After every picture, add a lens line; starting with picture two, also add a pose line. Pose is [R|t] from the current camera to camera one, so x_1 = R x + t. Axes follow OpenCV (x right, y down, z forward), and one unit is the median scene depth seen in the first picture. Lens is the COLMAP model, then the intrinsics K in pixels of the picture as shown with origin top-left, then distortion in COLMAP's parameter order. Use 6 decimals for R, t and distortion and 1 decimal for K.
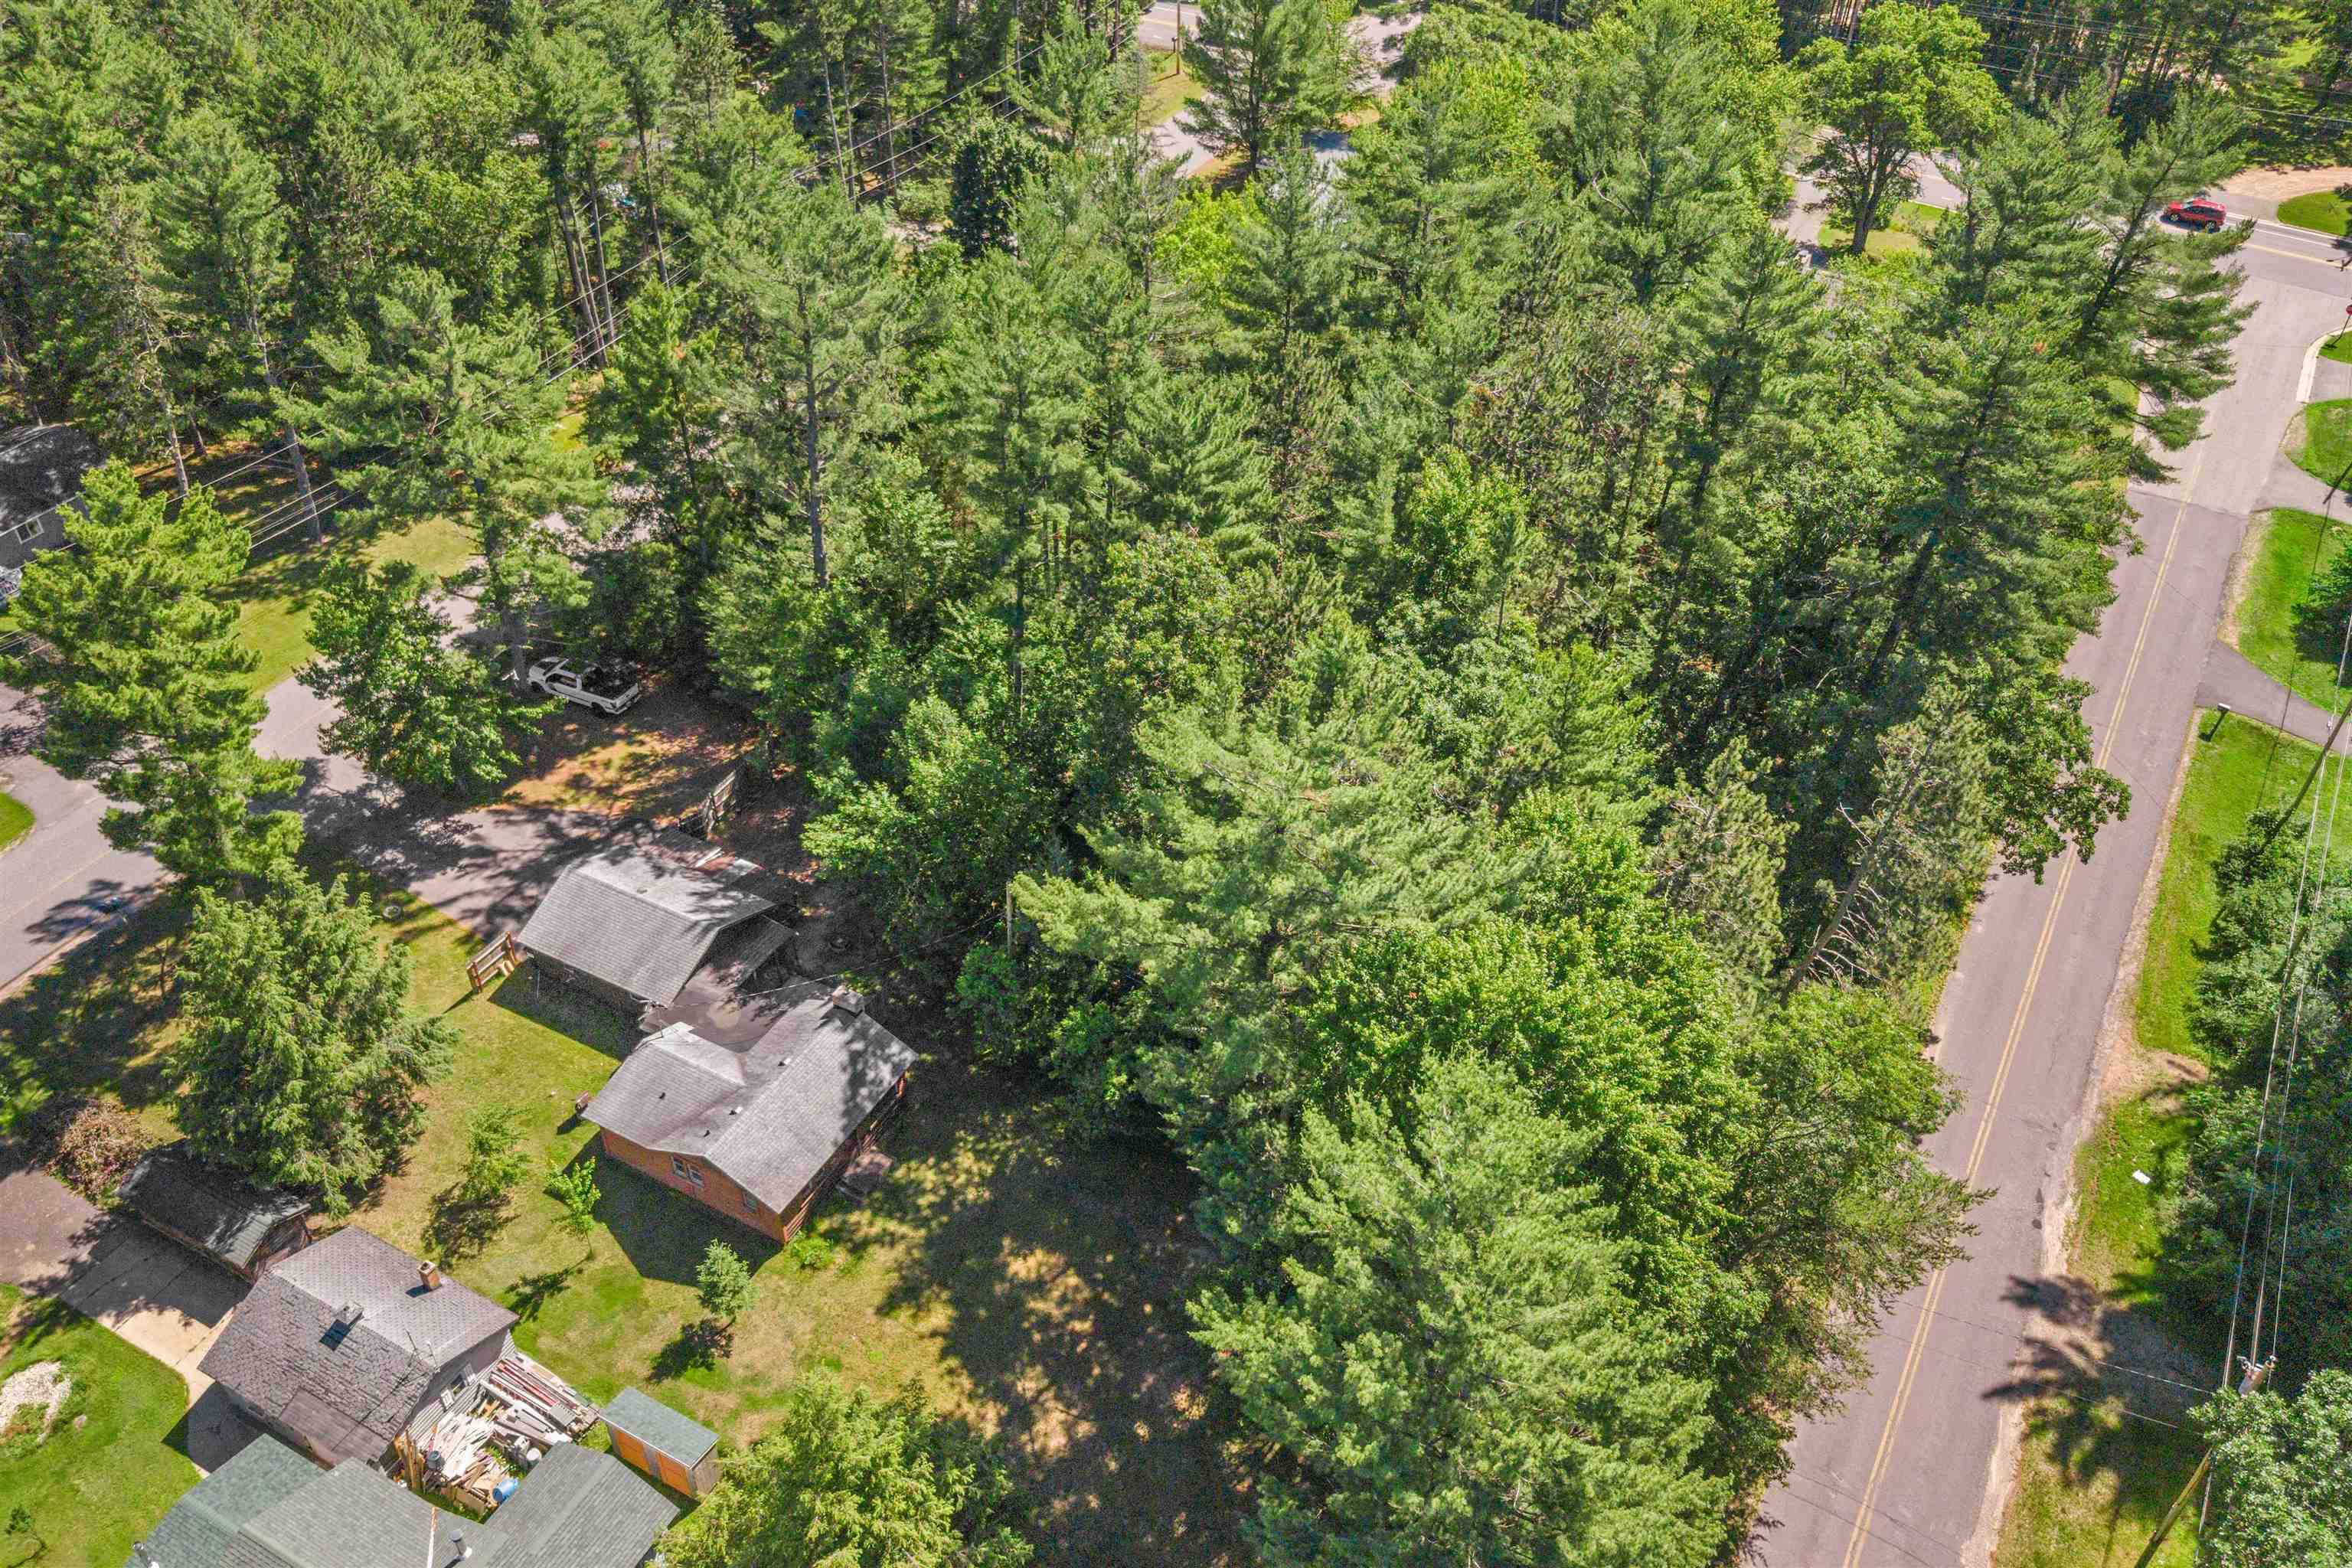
lens RADIAL K [[1889.2, 0, 1170.5], [0, 1889.2, 784.5], [0, 0, 1]] dist [0.030533, -0.042052]
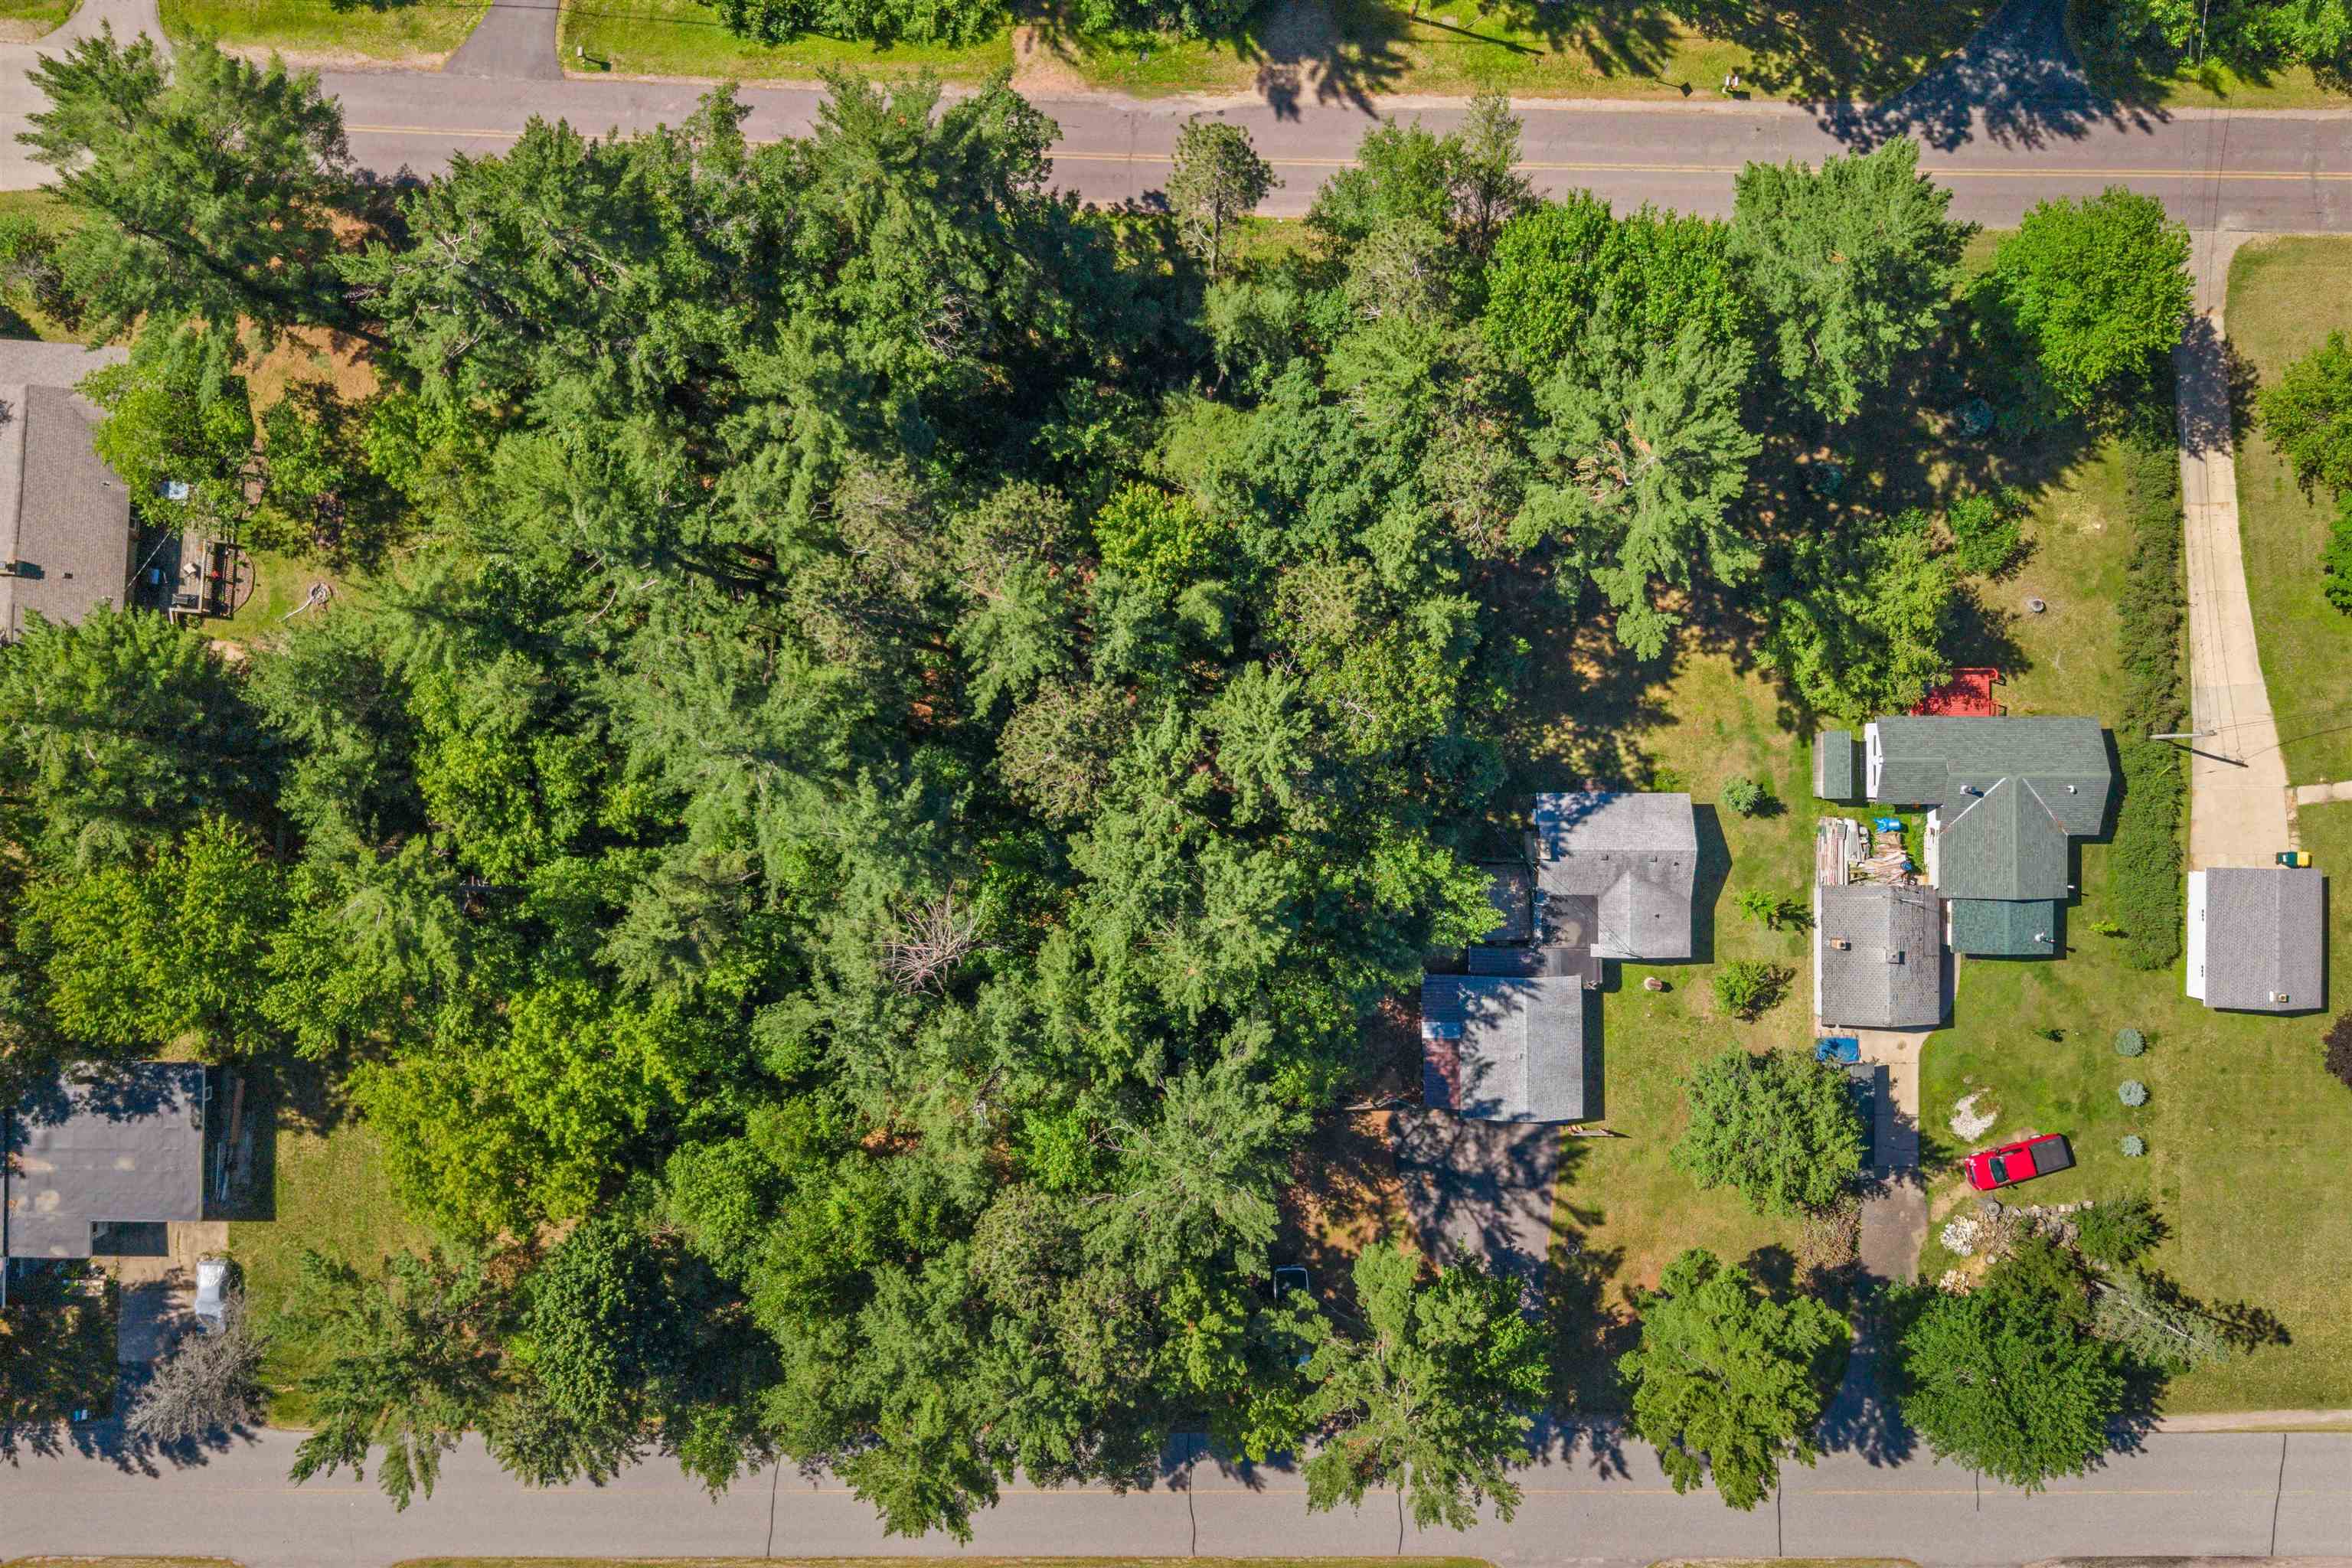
lens RADIAL K [[1889.2, 0, 1173.1], [0, 1889.2, 780.8], [0, 0, 1]] dist [0.030533, -0.042052]
pose [[-0.481509, -0.876314, -0.014929, 0.032868], [0.536402, -0.308124, 0.785705, -1.192118], [-0.693124, 0.370316, 0.618421, 0.303868]]
